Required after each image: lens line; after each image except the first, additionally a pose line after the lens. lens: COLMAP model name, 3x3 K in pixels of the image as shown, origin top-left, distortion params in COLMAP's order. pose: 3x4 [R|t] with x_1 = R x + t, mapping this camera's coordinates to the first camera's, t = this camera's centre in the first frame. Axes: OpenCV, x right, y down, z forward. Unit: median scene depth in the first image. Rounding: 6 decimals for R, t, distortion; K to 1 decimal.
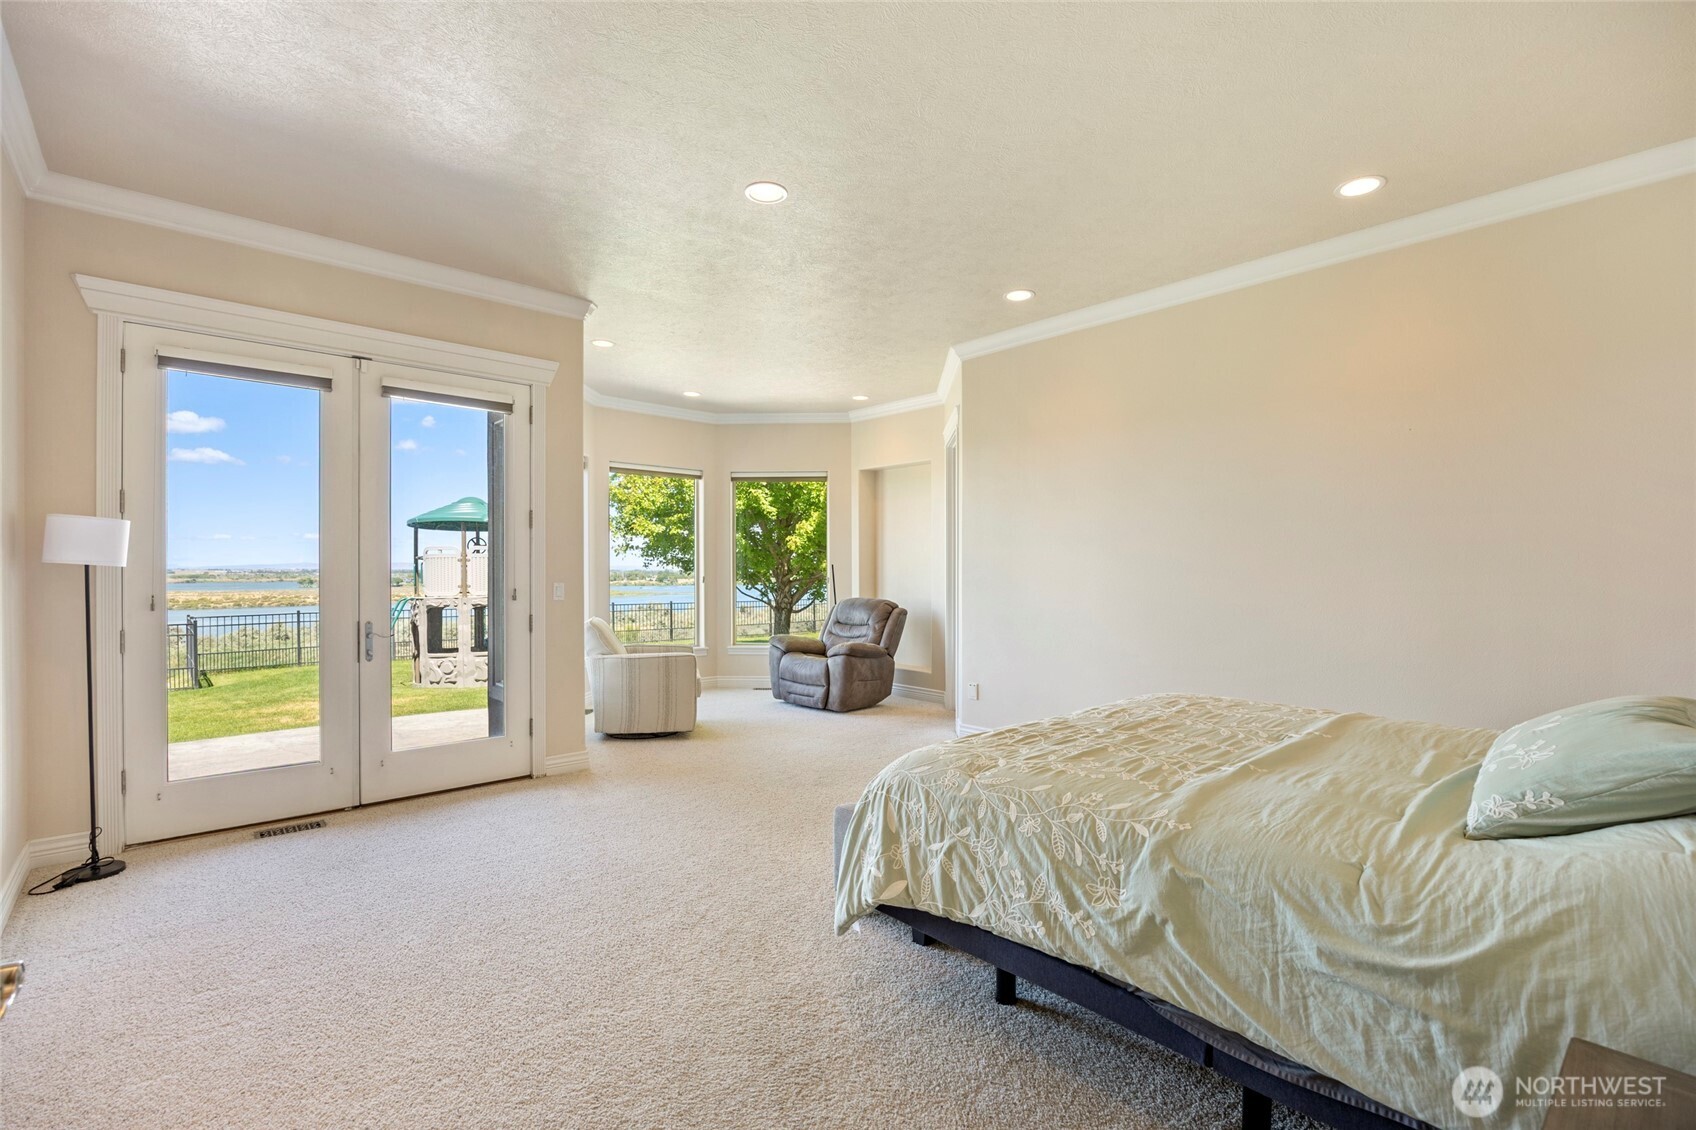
lens RADIAL K [[762.6, 0, 851.1], [0, 762.6, 574.6], [0, 0, 1]] dist [-0.011726, 0.000155]
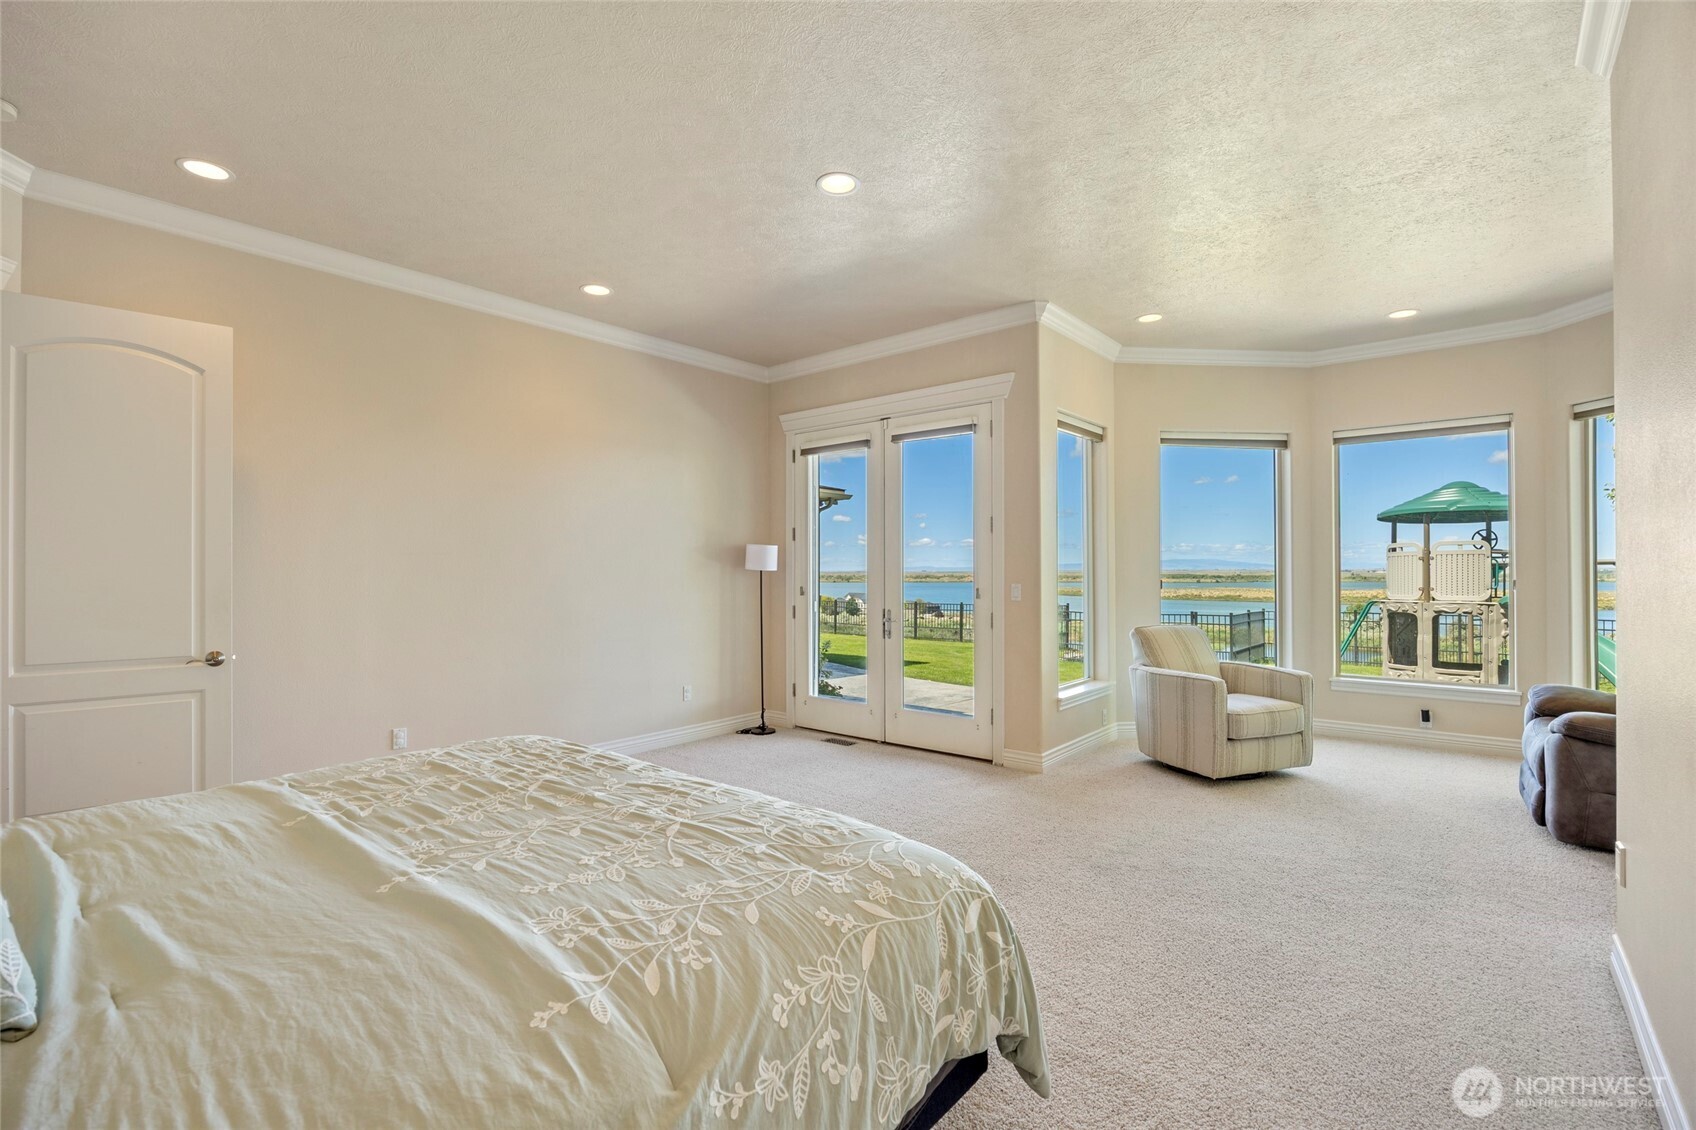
lens RADIAL K [[762.6, 0, 850.8], [0, 762.6, 563.2], [0, 0, 1]] dist [-0.011726, 0.000155]
pose [[0.136268, -0.013207, -0.990584, 0.622202], [-0.001883, 0.999906, -0.013590, -0.002193], [0.990670, 0.003717, 0.136230, 0.645943]]
